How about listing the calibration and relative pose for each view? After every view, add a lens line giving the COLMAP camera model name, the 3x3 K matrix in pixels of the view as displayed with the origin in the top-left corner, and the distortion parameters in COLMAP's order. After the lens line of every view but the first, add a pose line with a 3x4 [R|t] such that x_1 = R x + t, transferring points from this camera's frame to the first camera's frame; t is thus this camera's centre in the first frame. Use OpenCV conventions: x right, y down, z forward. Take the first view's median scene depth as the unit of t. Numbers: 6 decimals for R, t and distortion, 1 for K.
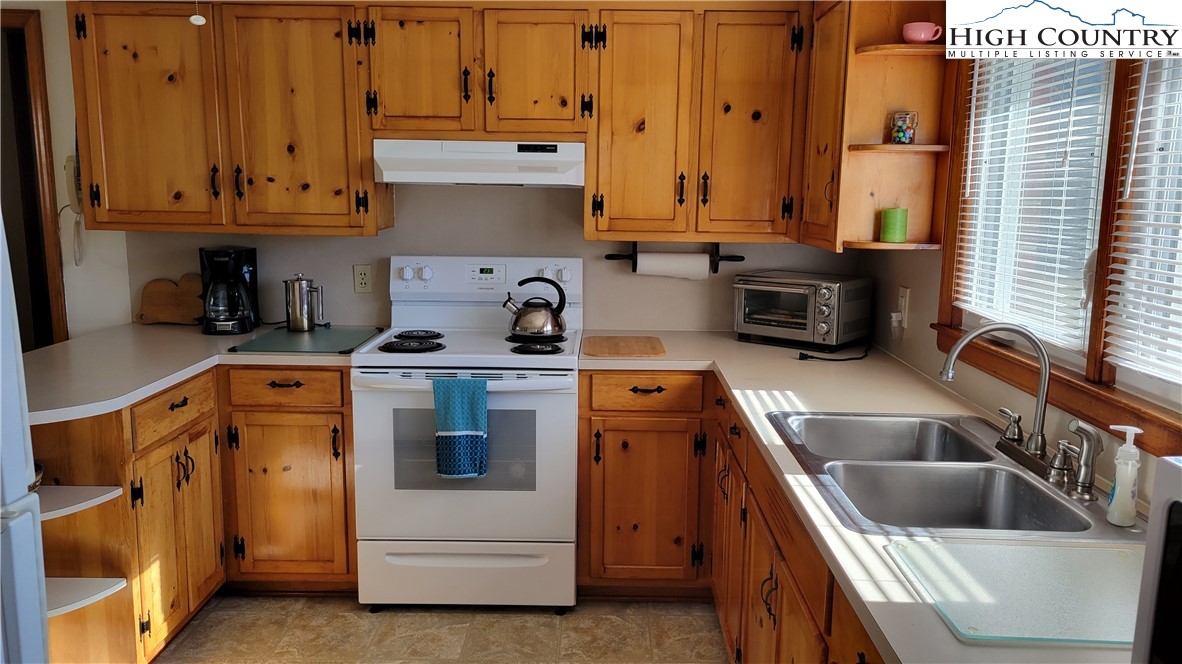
lens RADIAL K [[876.2, 0, 591.0], [0, 876.2, 332.0], [0, 0, 1]] dist [0.006861, 0.001447]
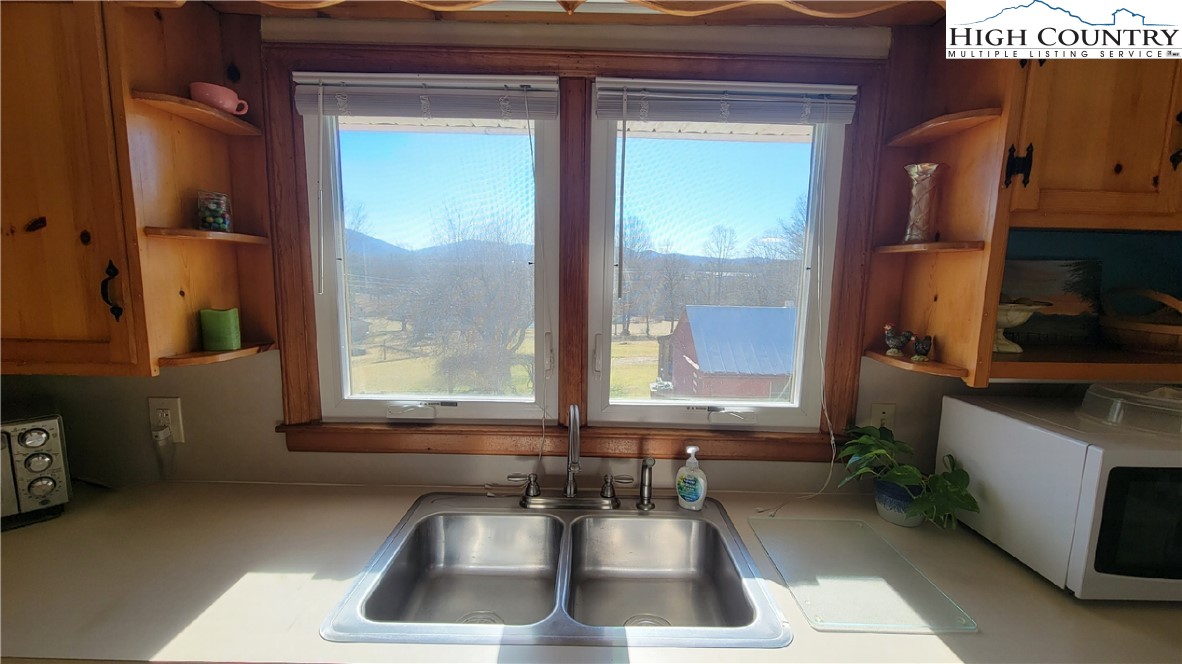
lens RADIAL K [[480.1, 0, 591.0], [0, 480.1, 332.0], [0, 0, 1]] dist [-0.000725, -0.000367]
pose [[-0.015482, -0.136519, 0.990516, -0.109579], [0.137441, 0.980941, 0.137348, -0.135306], [-0.990389, 0.138264, 0.003576, 0.662457]]
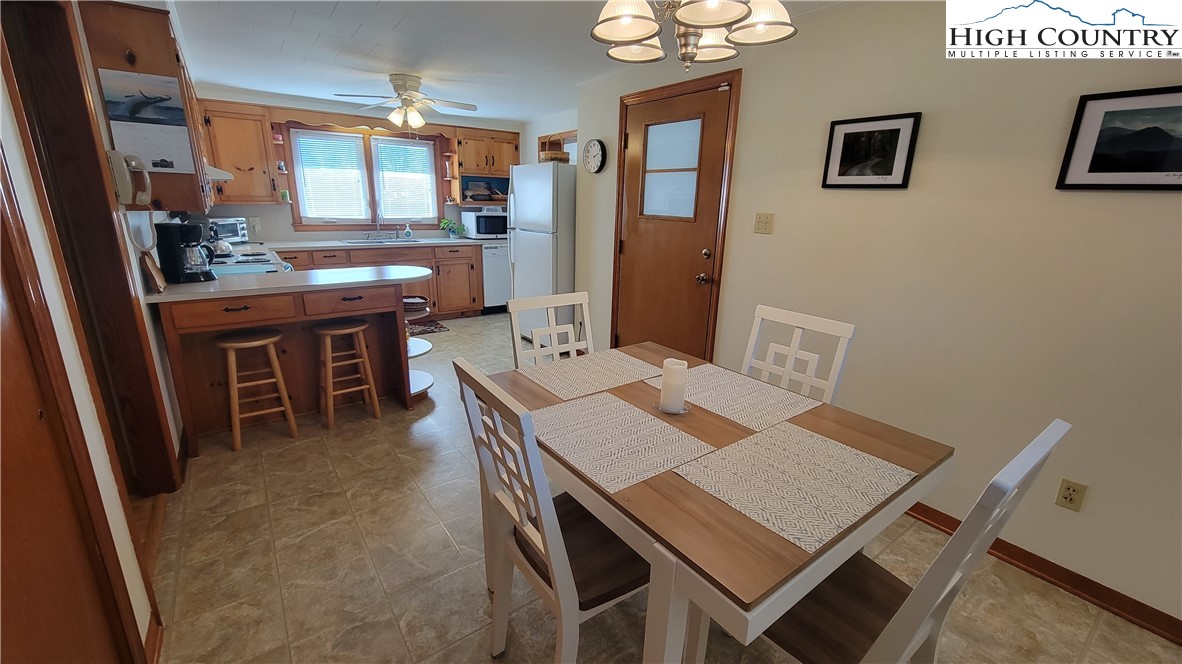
lens RADIAL K [[480.1, 0, 591.0], [0, 480.1, 332.0], [0, 0, 1]] dist [-0.000725, -0.000367]
pose [[-0.601033, -0.235466, 0.763751, -1.841858], [0.097213, 0.926981, 0.362292, -0.190087], [-0.793290, 0.291996, -0.534256, 1.198868]]
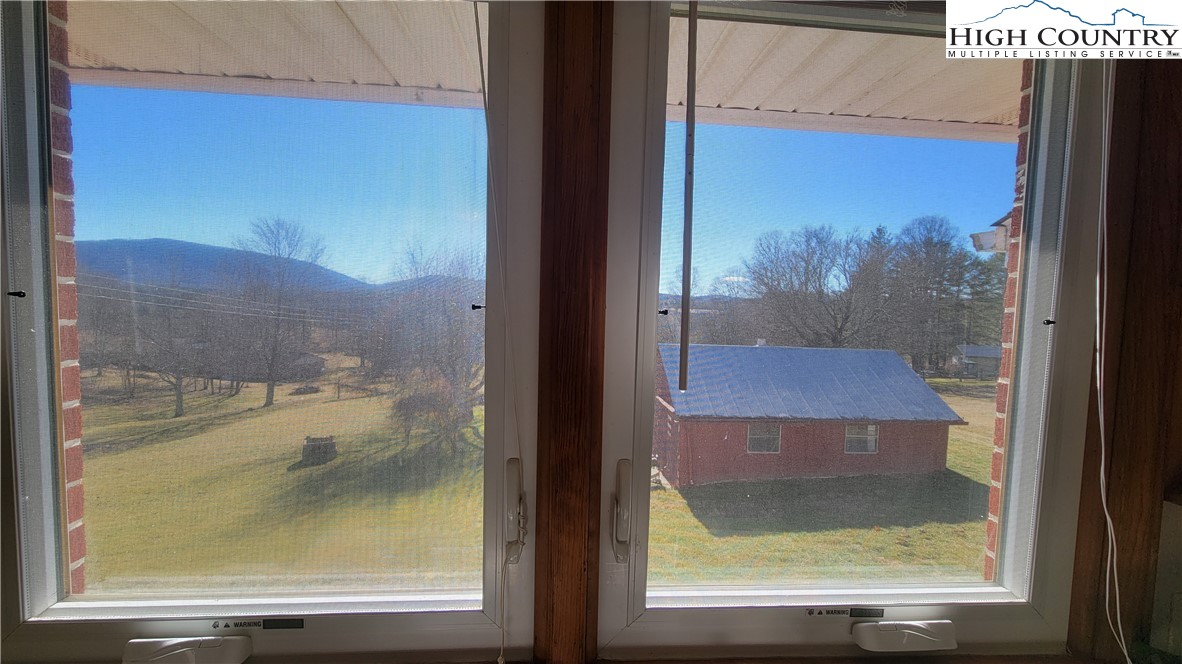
lens RADIAL K [[480.1, 0, 591.0], [0, 480.1, 332.0], [0, 0, 1]] dist [-0.000725, -0.000367]
pose [[-0.084815, -0.062940, 0.994407, 0.160765], [0.127112, 0.989165, 0.073449, -0.143136], [-0.988256, 0.132630, -0.075896, 0.681893]]
